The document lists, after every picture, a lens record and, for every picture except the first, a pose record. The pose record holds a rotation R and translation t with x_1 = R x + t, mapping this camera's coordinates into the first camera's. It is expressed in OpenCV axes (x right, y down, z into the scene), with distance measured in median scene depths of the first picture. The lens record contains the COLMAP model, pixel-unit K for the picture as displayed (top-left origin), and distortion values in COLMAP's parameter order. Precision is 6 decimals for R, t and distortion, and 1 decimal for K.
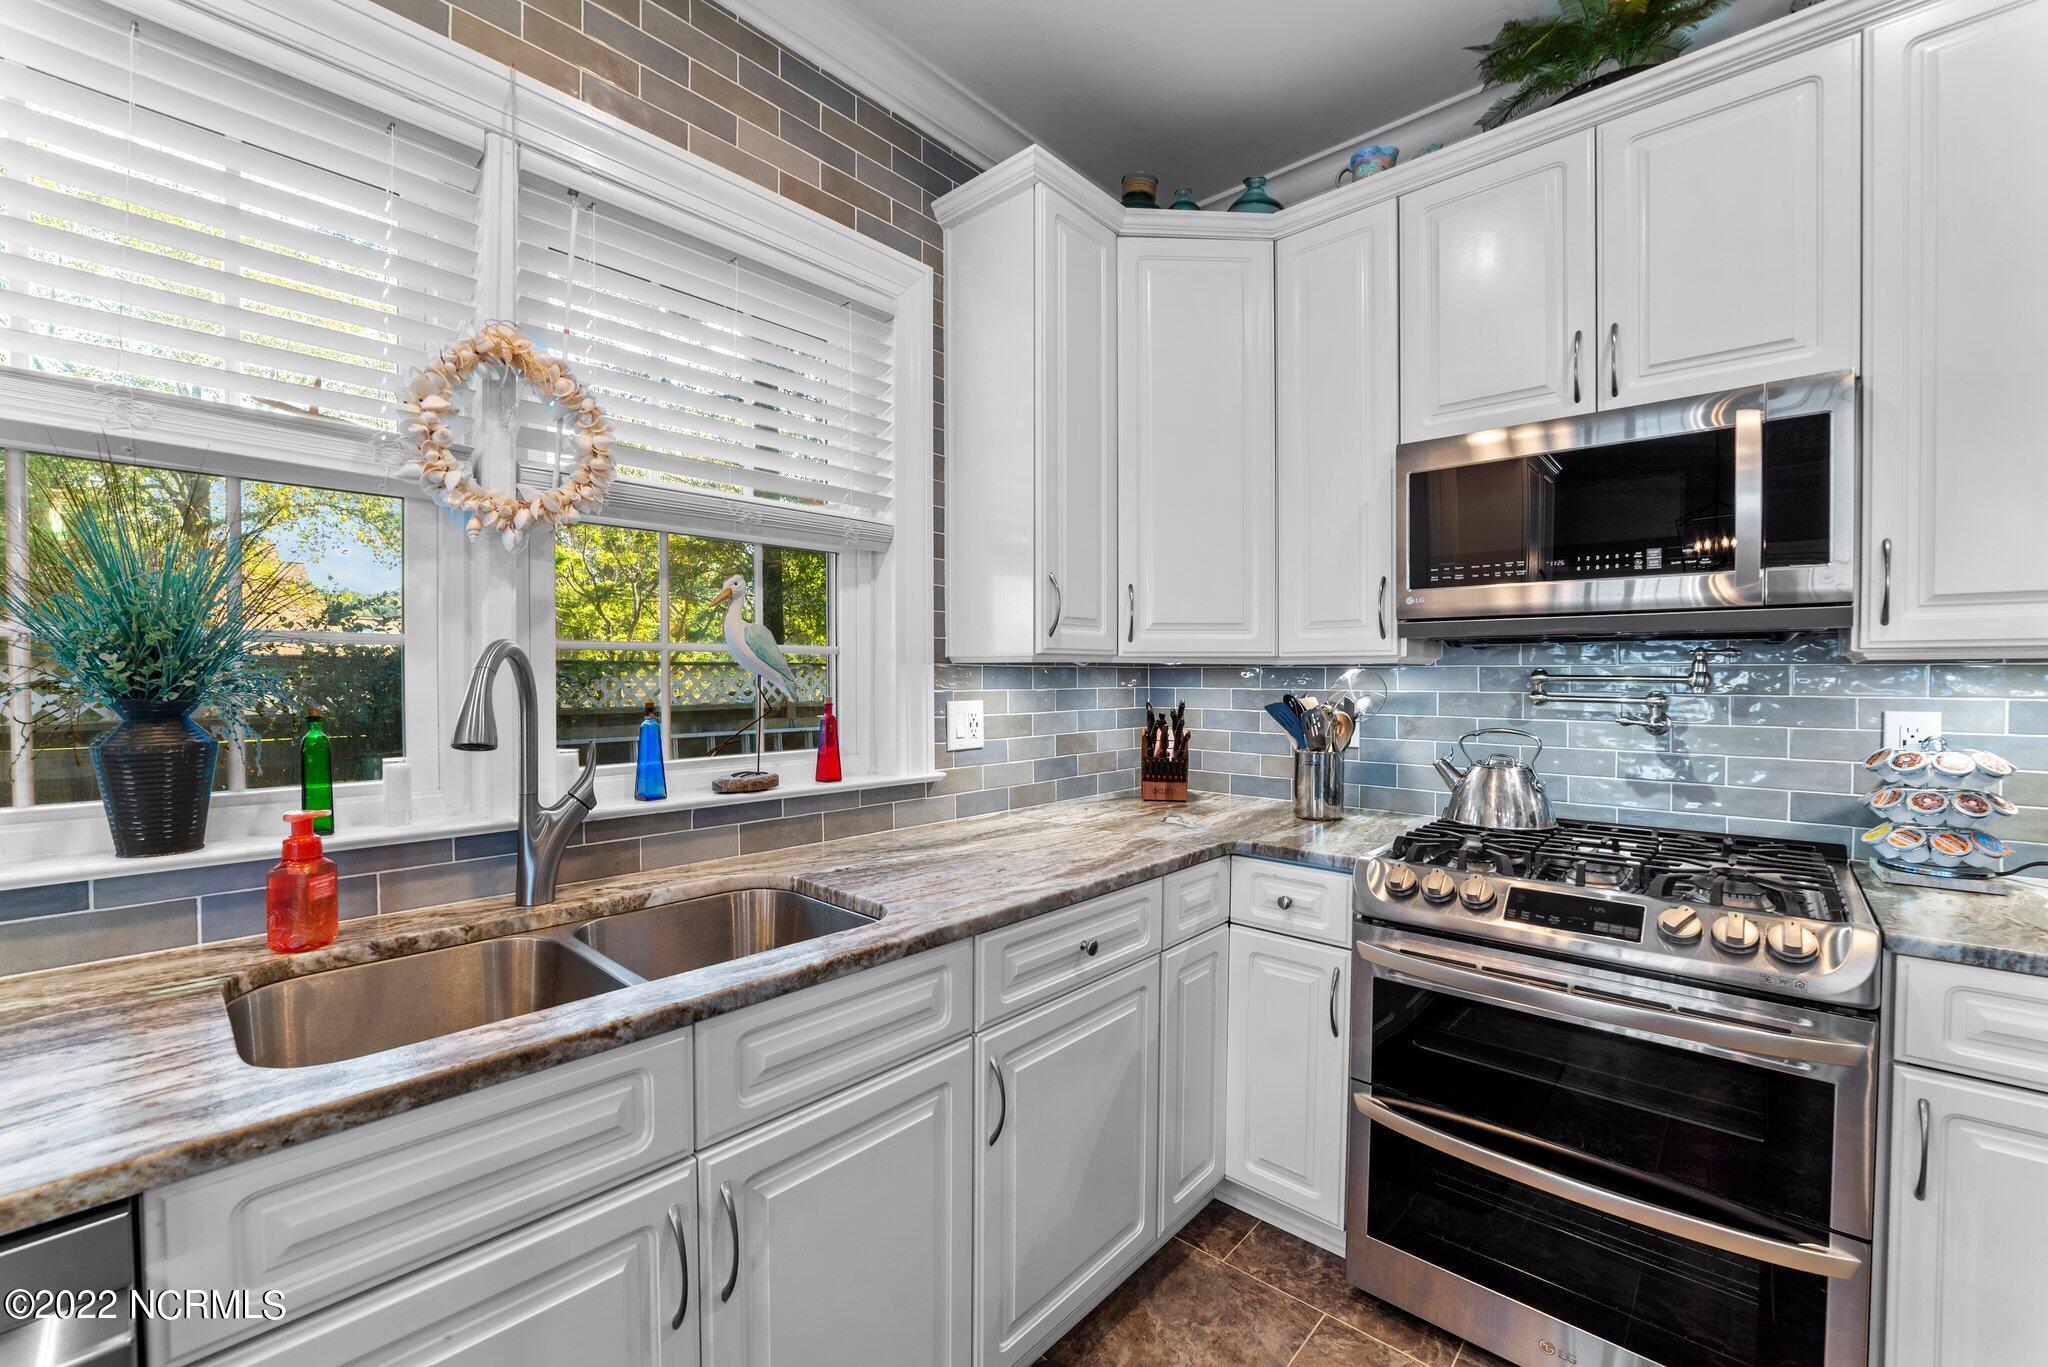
lens RADIAL K [[825.1, 0, 1021.6], [0, 825.1, 674.2], [0, 0, 1]] dist [-0.021605, 0.000150]
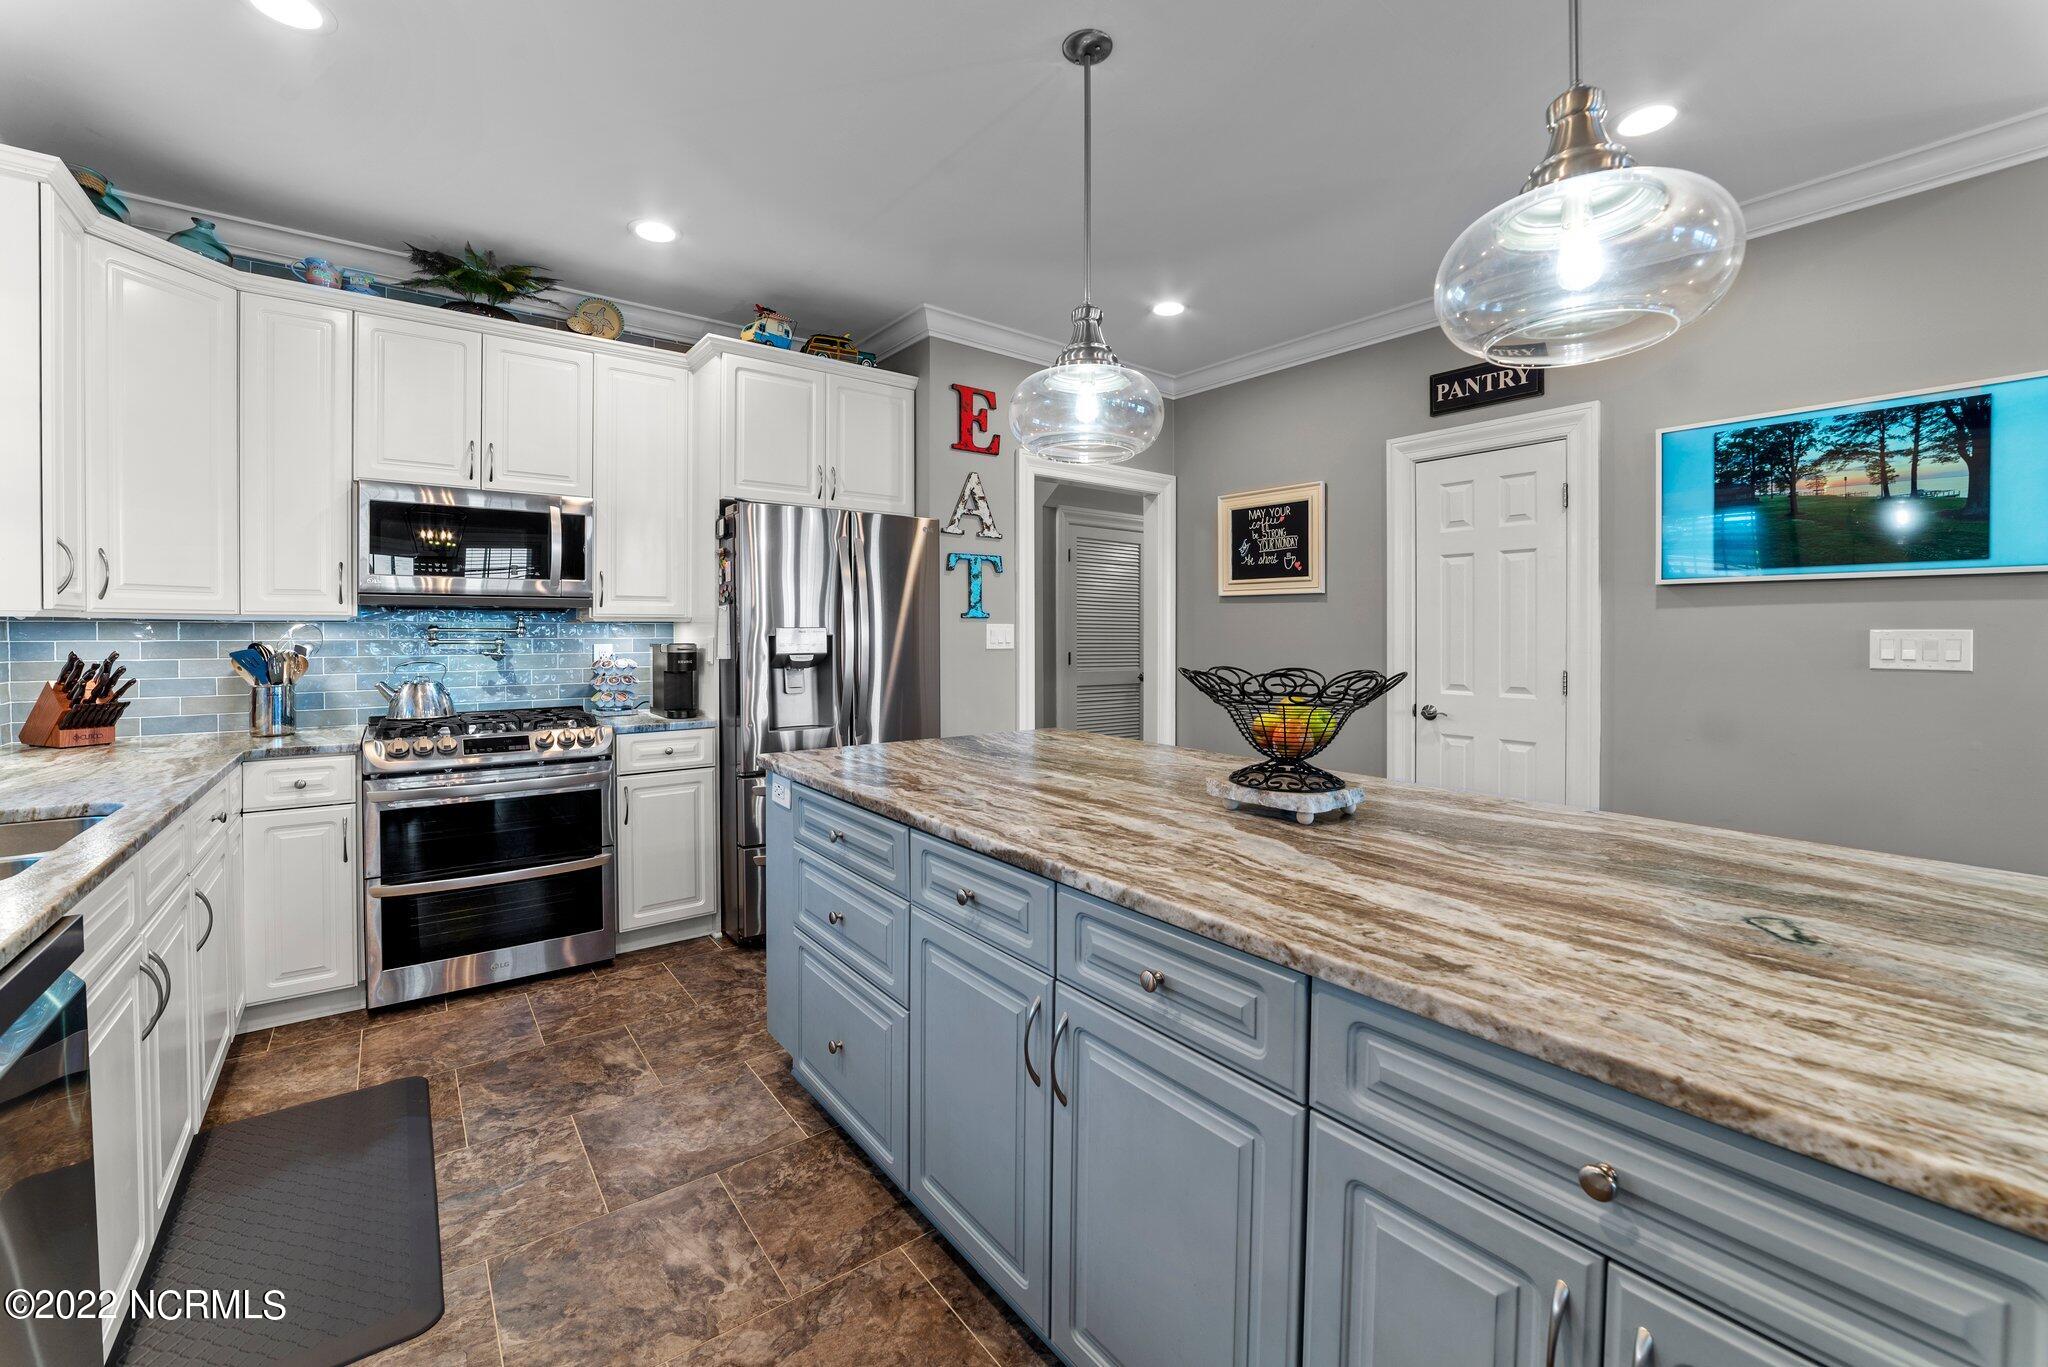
lens RADIAL K [[825.1, 0, 1021.6], [0, 825.1, 674.2], [0, 0, 1]] dist [-0.021605, 0.000150]
pose [[0.173169, -0.051805, 0.983529, -0.888550], [-0.001756, 0.998598, 0.052908, 0.004854], [-0.984891, -0.010890, 0.172835, -0.522671]]
